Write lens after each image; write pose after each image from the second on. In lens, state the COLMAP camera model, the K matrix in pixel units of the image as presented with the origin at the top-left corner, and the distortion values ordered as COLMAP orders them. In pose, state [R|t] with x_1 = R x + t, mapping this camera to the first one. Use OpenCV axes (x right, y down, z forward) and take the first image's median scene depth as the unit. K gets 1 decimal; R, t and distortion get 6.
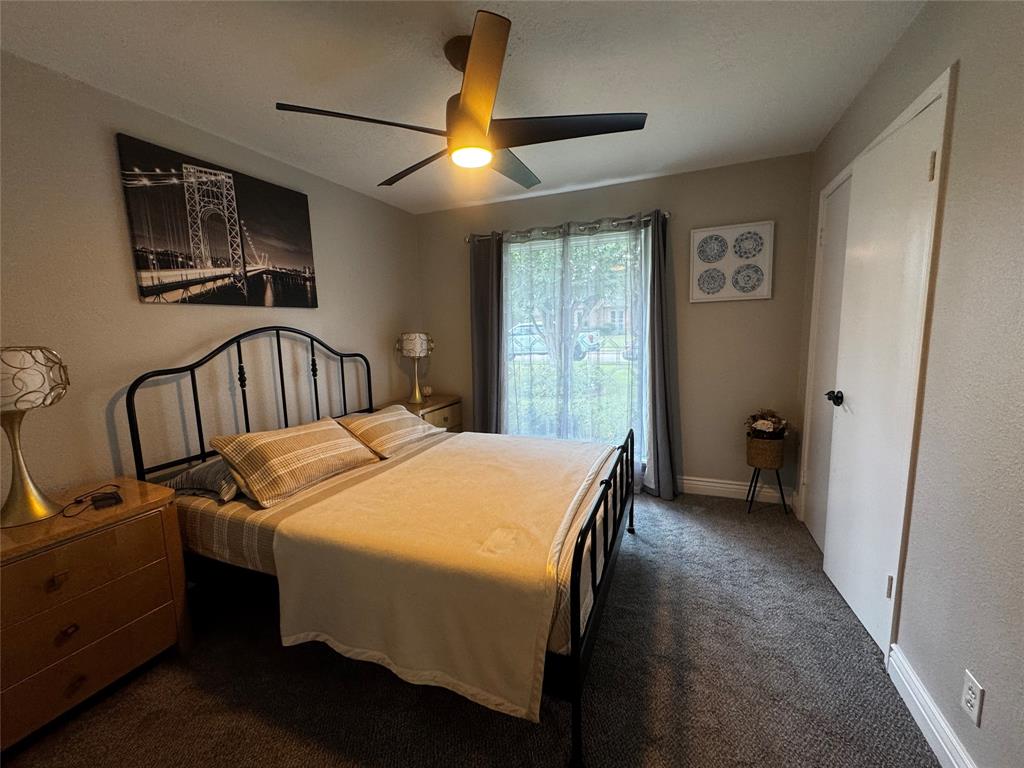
lens RADIAL K [[414.2, 0, 509.5], [0, 414.2, 383.1], [0, 0, 1]] dist [-0.002420, -0.000411]
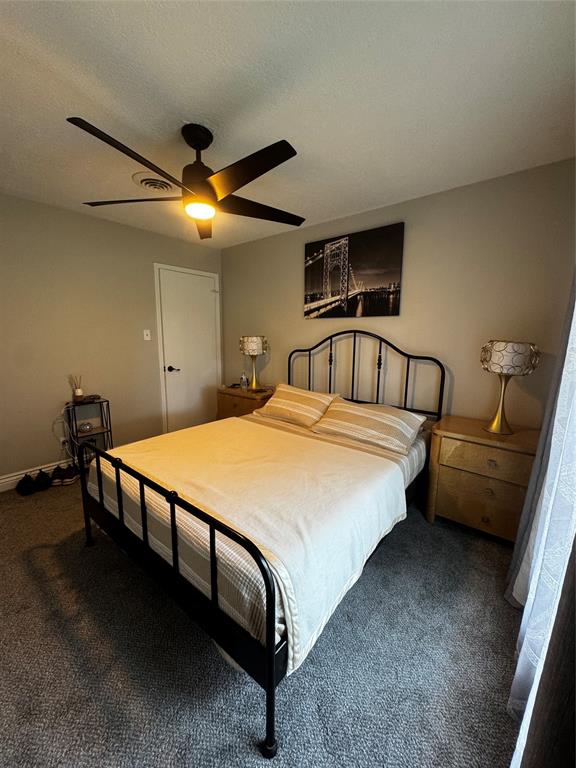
lens RADIAL K [[304.7, 0, 287.3], [0, 304.7, 383.1], [0, 0, 1]] dist [-0.003132, 0.001161]
pose [[-0.291206, 0.177708, -0.940010, 0.637493], [-0.129192, 0.966289, 0.222698, -0.180788], [0.947897, 0.186293, -0.258430, 1.186040]]
